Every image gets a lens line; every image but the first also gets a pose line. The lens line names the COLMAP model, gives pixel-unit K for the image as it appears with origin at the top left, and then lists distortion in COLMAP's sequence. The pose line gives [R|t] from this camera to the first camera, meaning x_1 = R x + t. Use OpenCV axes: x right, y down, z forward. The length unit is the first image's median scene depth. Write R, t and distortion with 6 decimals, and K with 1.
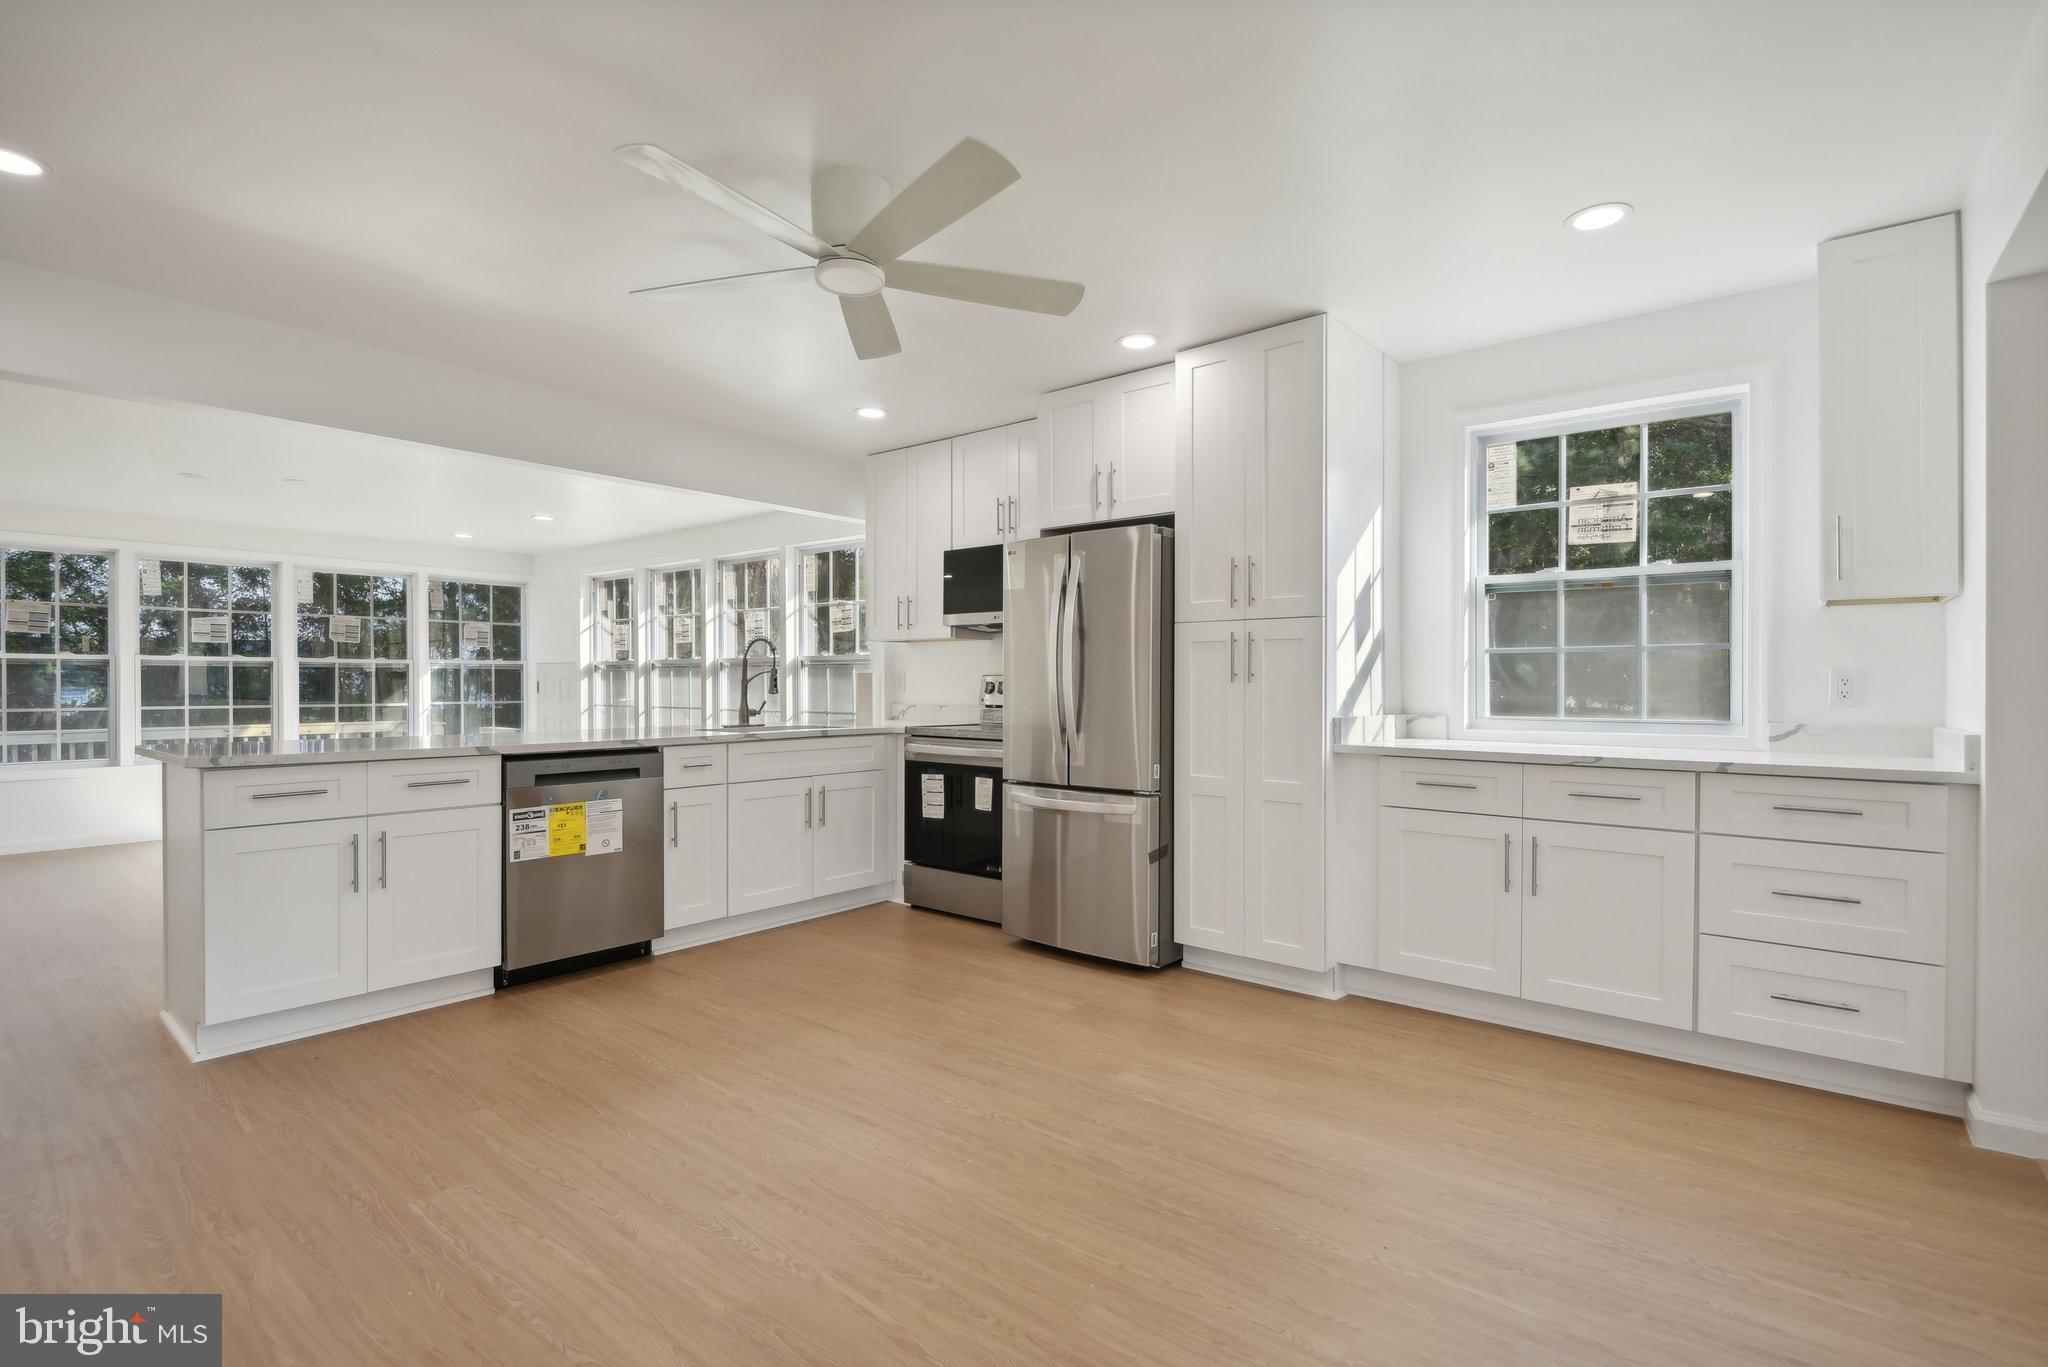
lens RADIAL K [[938.2, 0, 1021.8], [0, 938.2, 694.0], [0, 0, 1]] dist [0.002321, -0.005567]
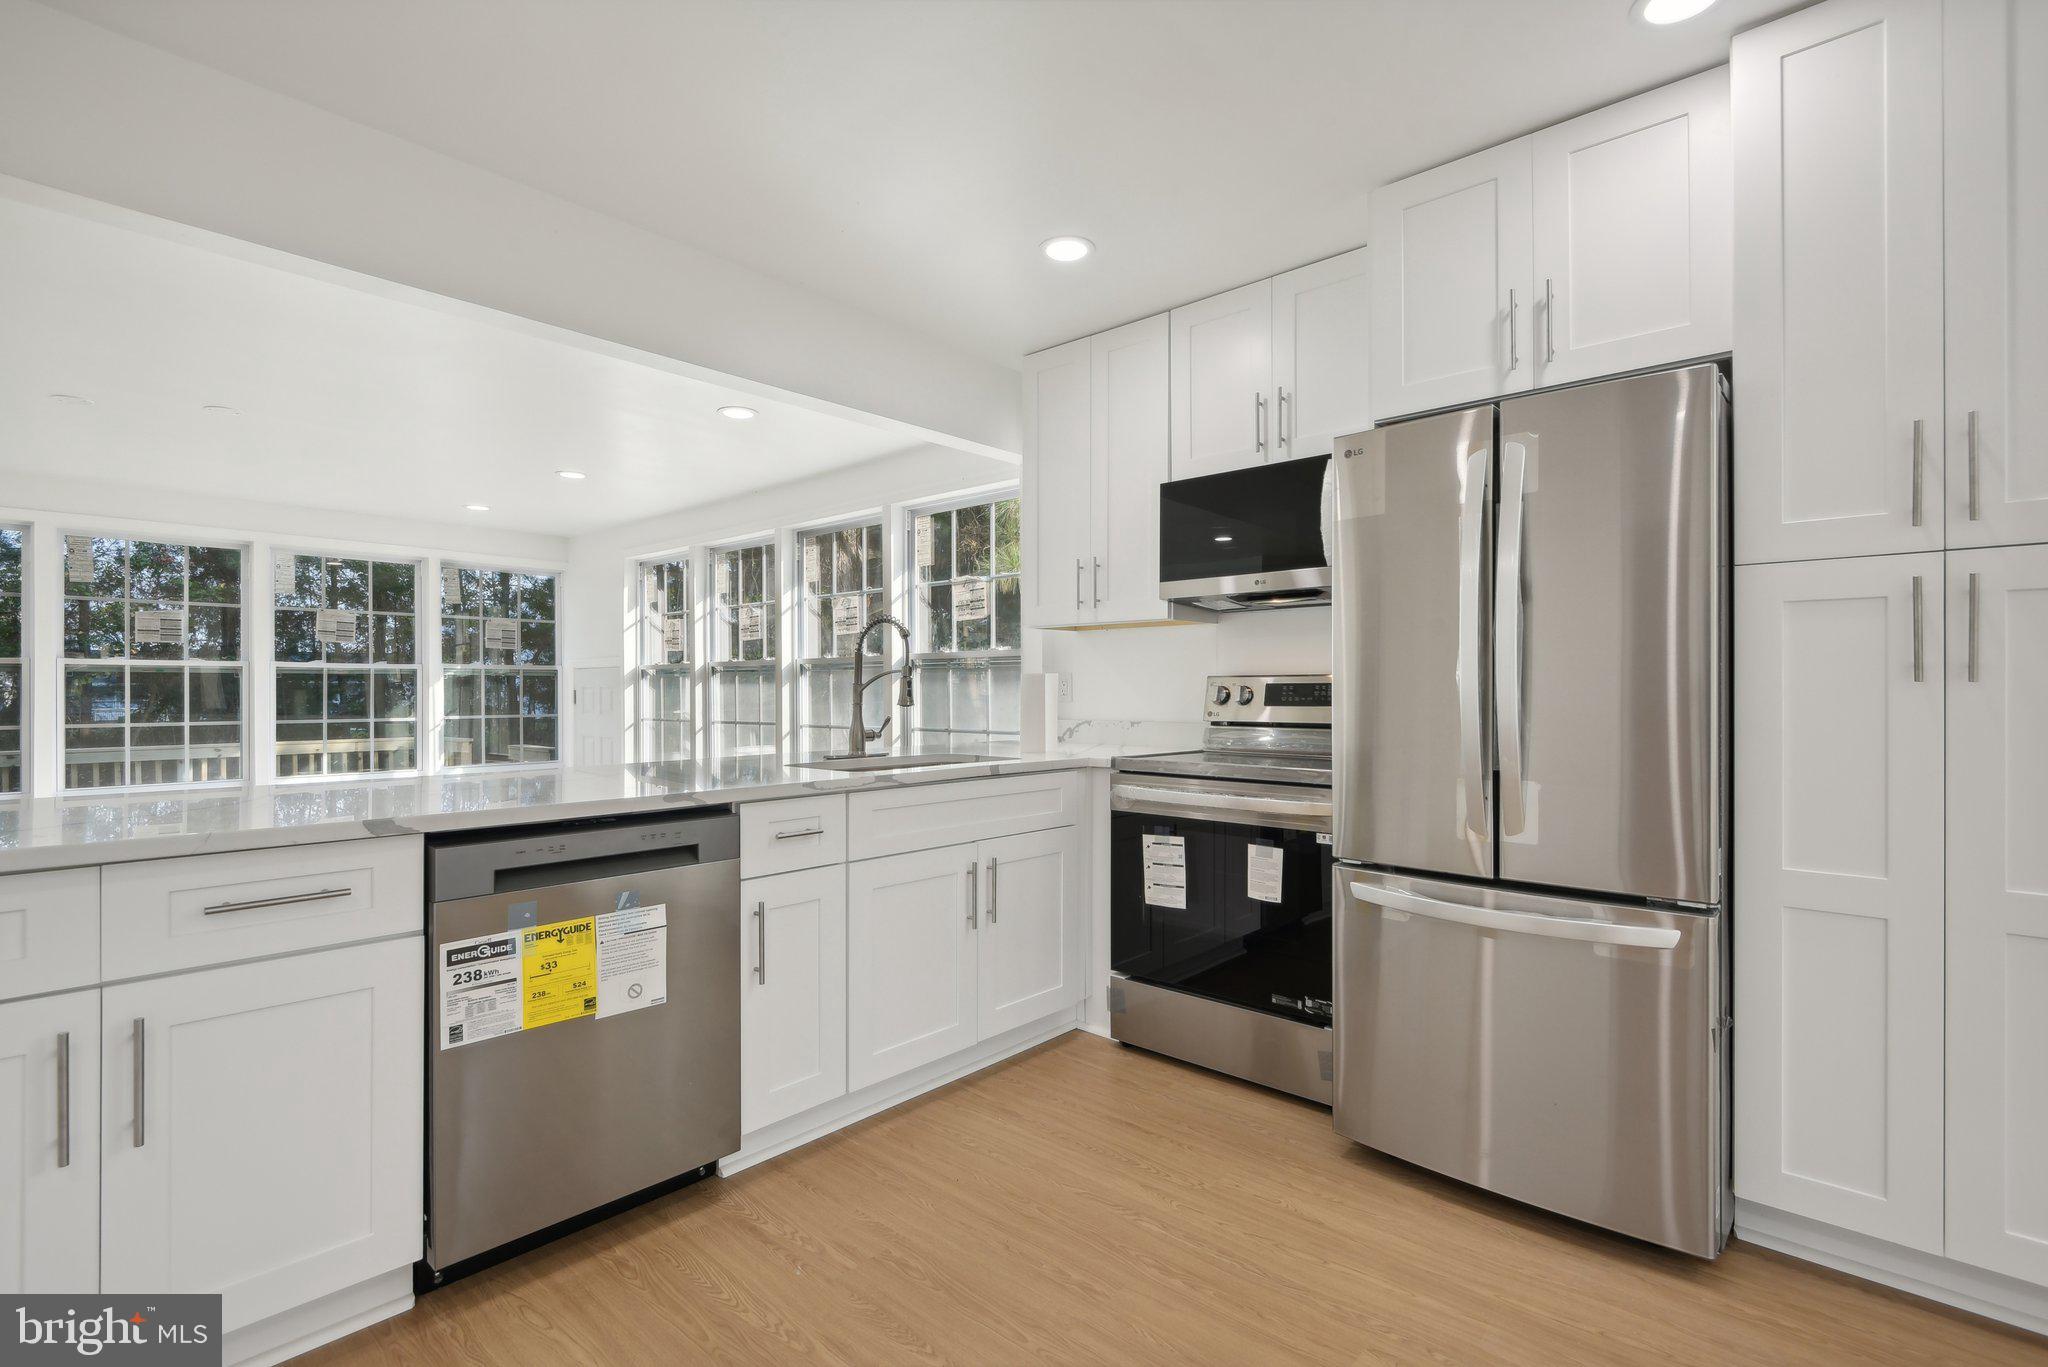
lens RADIAL K [[938.2, 0, 1028.7], [0, 938.2, 692.6], [0, 0, 1]] dist [0.002321, -0.005567]
pose [[0.998944, -0.004034, -0.045761, -0.188149], [0.003541, 0.999935, -0.010837, -0.002554], [0.045802, 0.010663, 0.998894, 0.458903]]
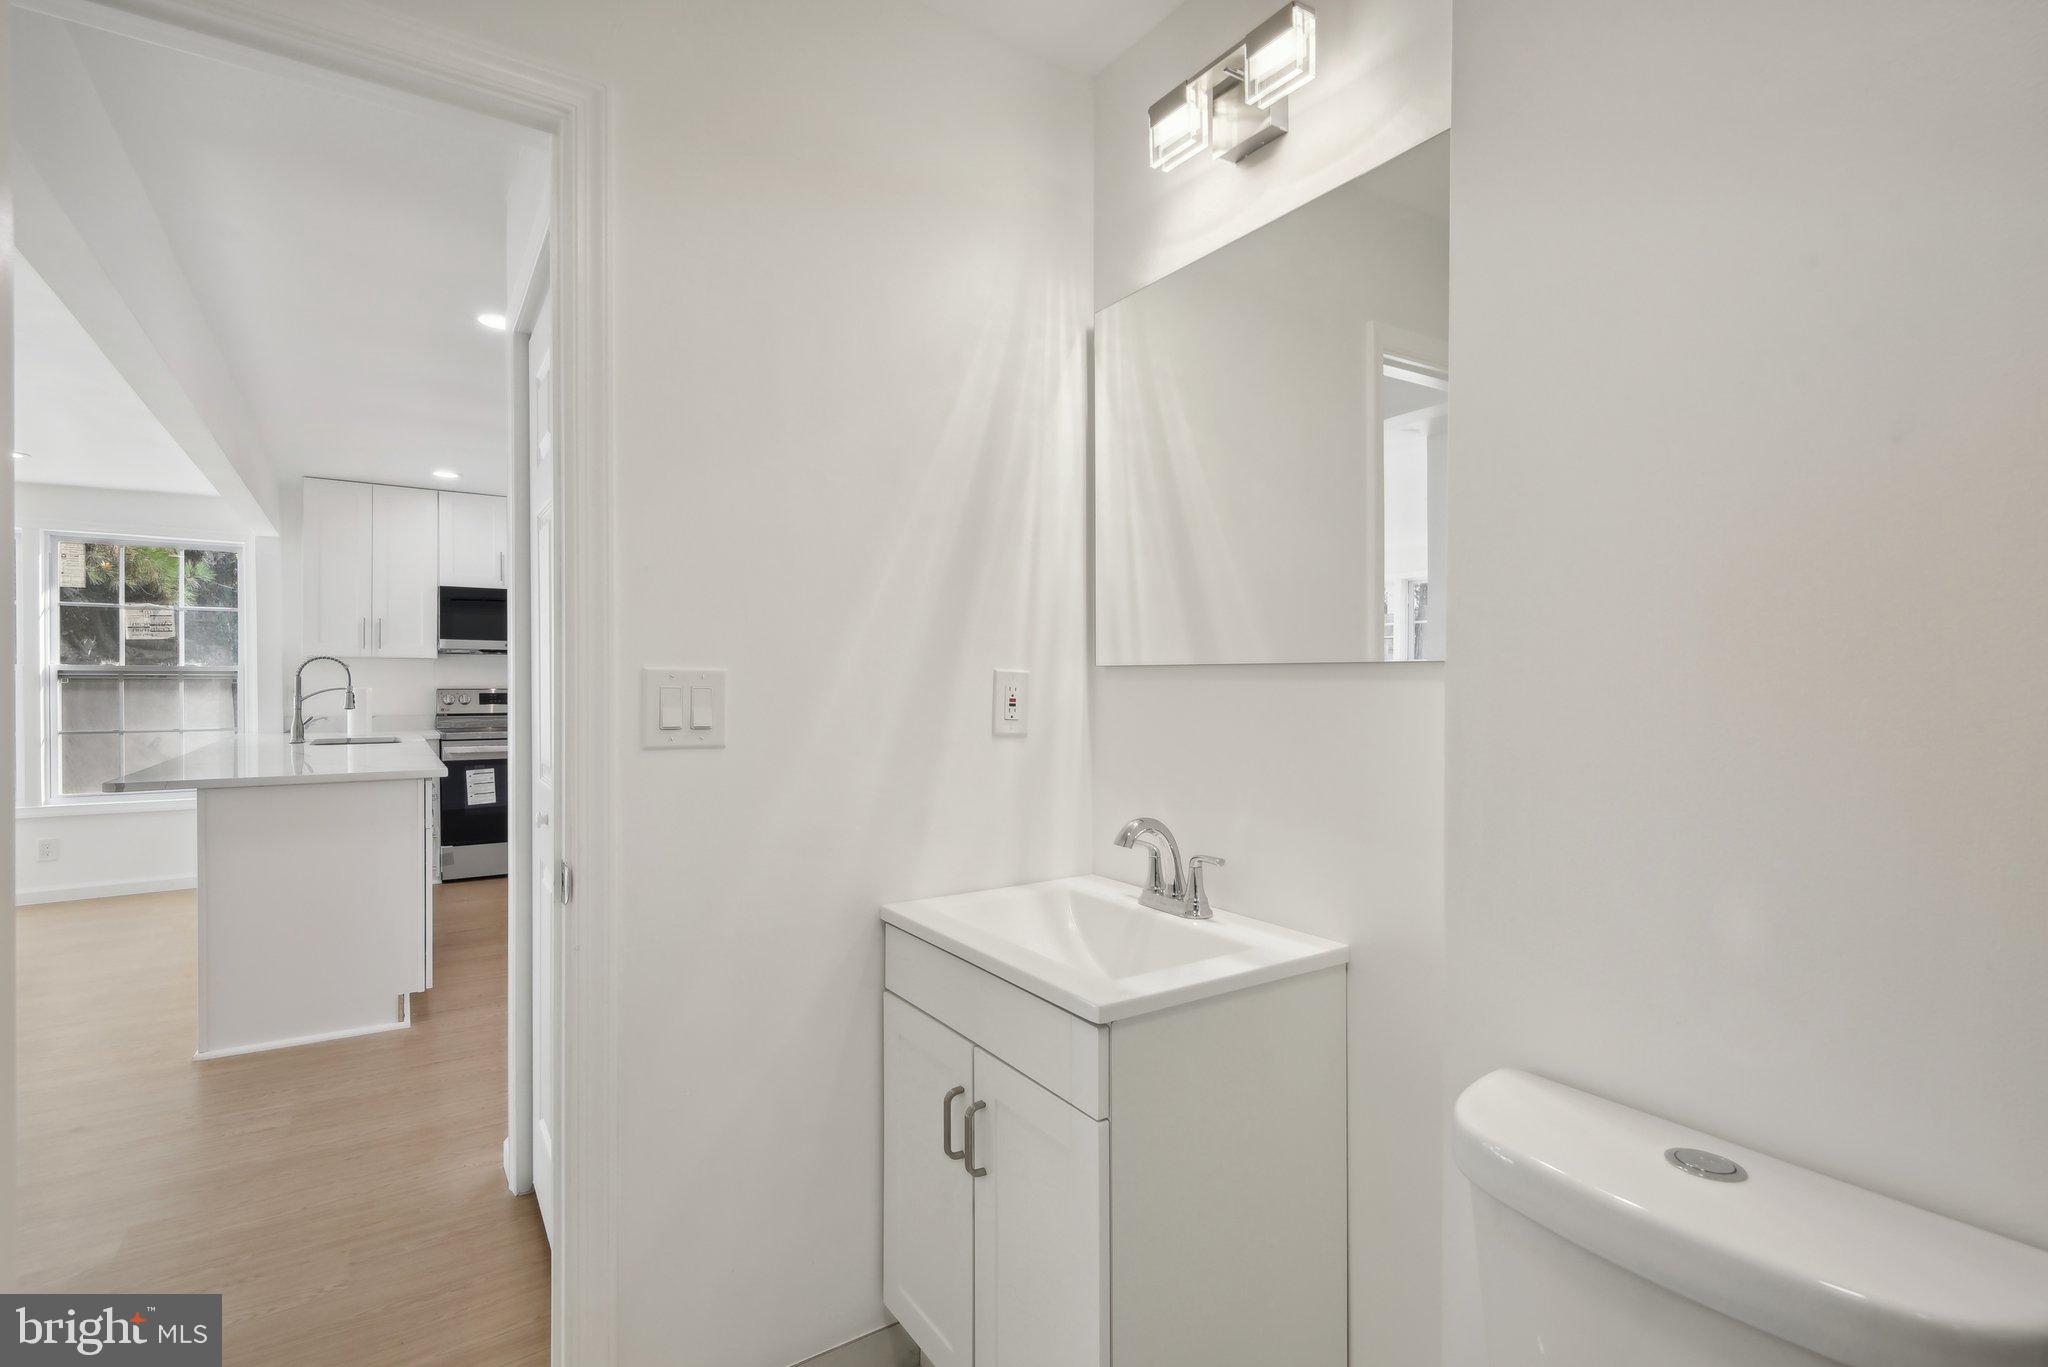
lens RADIAL K [[938.2, 0, 1015.0], [0, 938.2, 704.1], [0, 0, 1]] dist [0.002321, -0.005567]
pose [[0.302965, -0.026612, 0.952630, -1.305136], [0.008912, 0.999645, 0.025091, -0.032943], [-0.952960, 0.000888, 0.303095, -0.082167]]
